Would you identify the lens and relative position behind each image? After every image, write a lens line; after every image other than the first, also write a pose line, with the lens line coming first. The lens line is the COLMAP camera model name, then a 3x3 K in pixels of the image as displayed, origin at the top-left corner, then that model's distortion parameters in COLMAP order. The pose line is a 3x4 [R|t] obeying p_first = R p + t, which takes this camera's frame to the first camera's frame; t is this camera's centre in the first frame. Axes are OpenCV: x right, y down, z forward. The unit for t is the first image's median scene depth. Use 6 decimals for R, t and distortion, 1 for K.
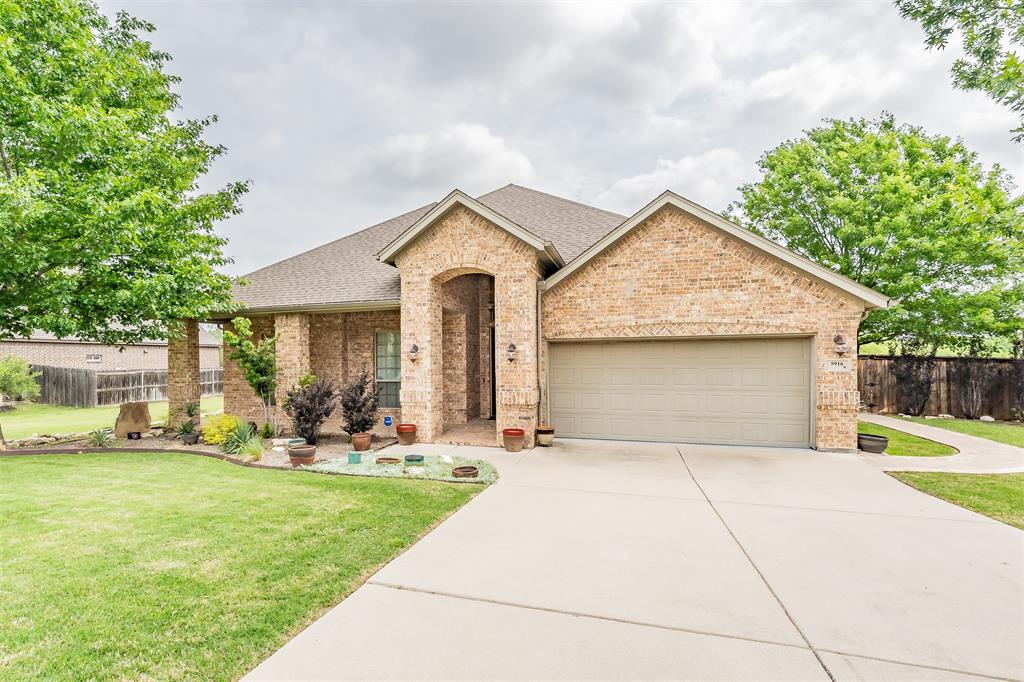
lens RADIAL K [[415.1, 0, 485.4], [0, 415.1, 331.0], [0, 0, 1]] dist [-0.000149, 0.000033]
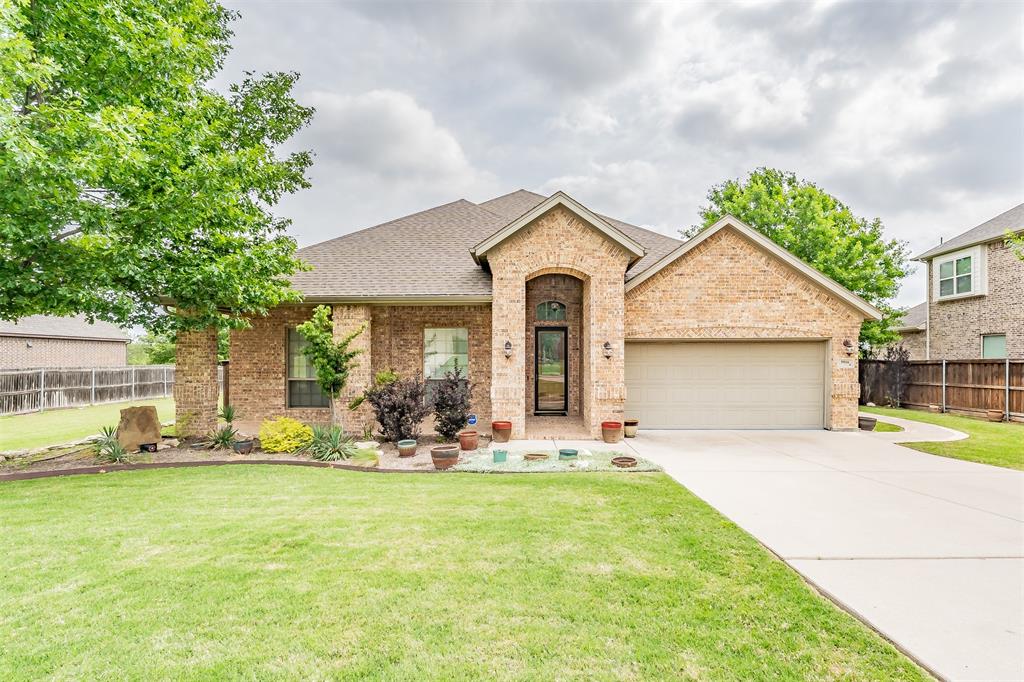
lens RADIAL K [[402.7, 0, 521.9], [0, 402.7, 331.1], [0, 0, 1]] dist [-0.000291, -0.000152]
pose [[0.963359, 0.025899, 0.266963, -0.413592], [-0.024946, 0.999665, -0.006963, 0.015335], [-0.267054, 0.000048, 0.963682, 0.062202]]
